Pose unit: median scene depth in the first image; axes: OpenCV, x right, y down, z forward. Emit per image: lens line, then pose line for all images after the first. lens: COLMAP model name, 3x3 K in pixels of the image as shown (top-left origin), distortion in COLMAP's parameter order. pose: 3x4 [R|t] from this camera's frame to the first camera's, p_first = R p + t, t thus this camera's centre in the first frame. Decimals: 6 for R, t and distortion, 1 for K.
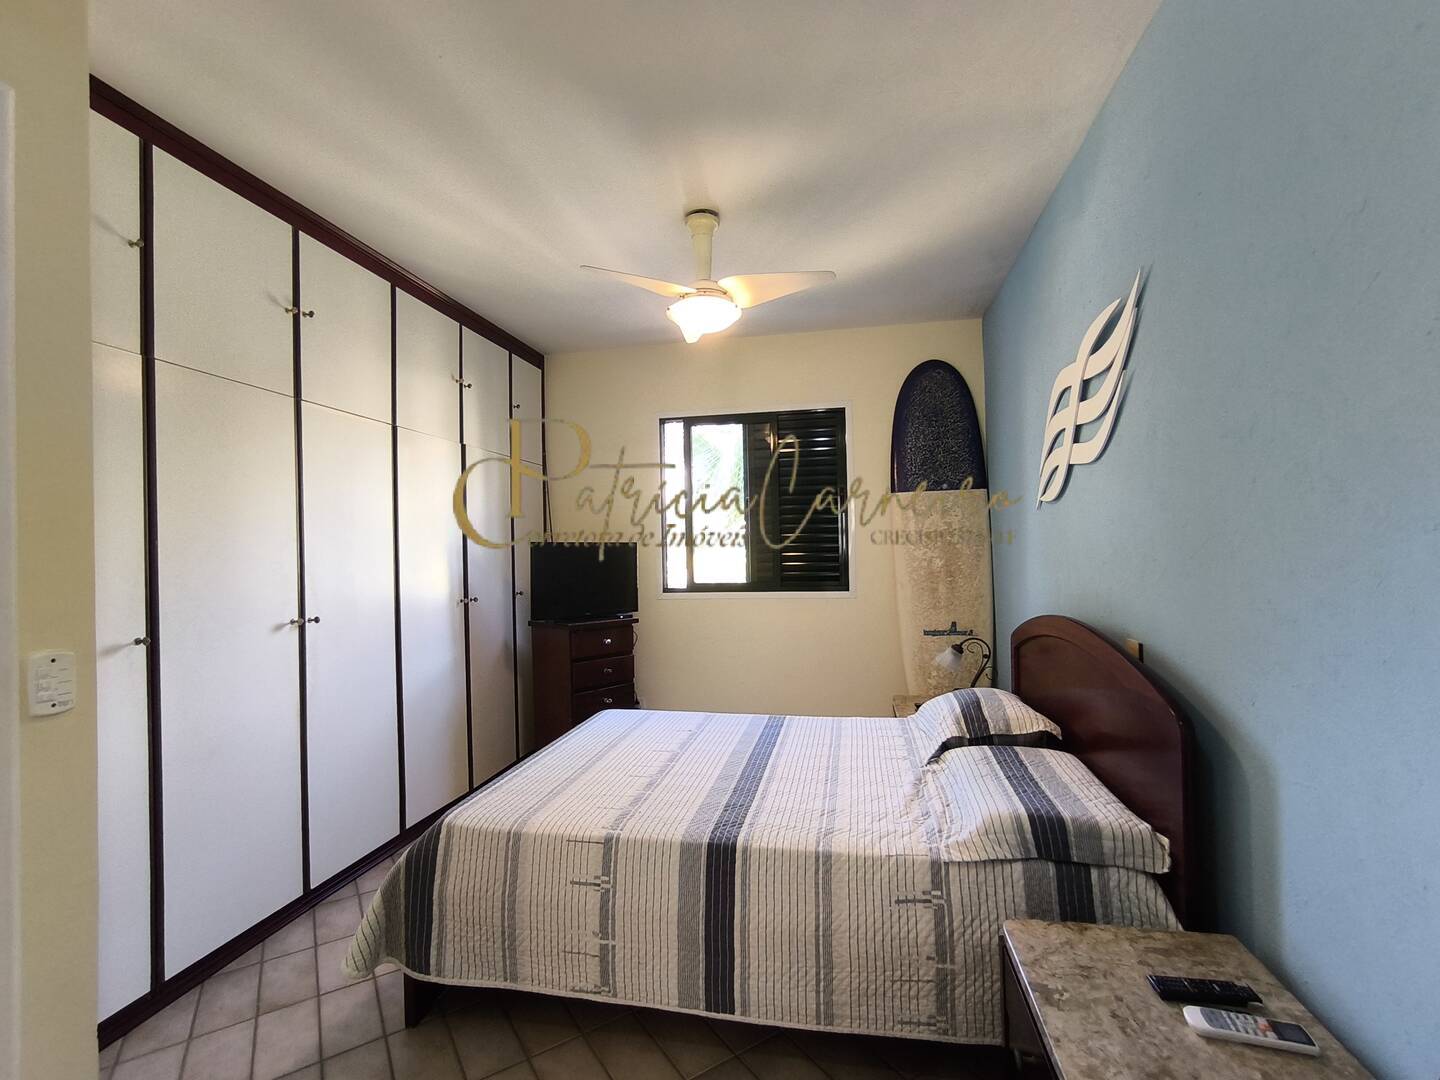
lens RADIAL K [[663.6, 0, 714.8], [0, 663.6, 549.7], [0, 0, 1]] dist [-0.032563, 0.022808]
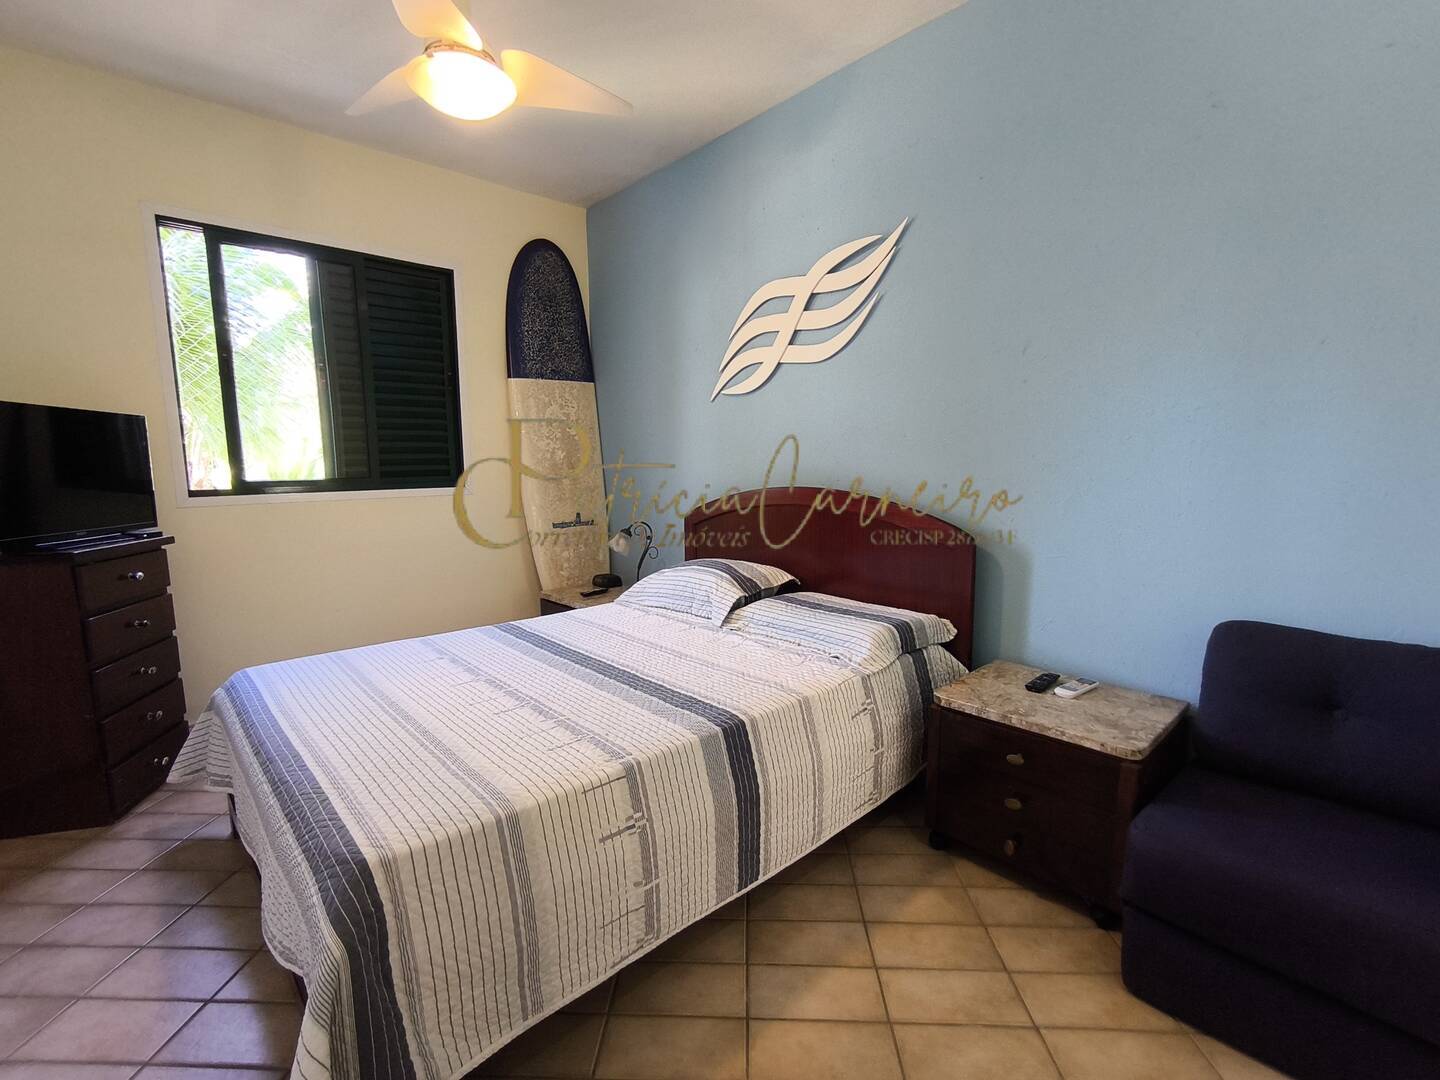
lens RADIAL K [[657.3, 0, 723.9], [0, 657.3, 557.0], [0, 0, 1]] dist [-0.071544, 0.040210]
pose [[0.574270, -0.104011, 0.812032, -0.567223], [-0.008089, 0.991127, 0.132671, 0.068968], [-0.818626, -0.082758, 0.568333, 0.396350]]
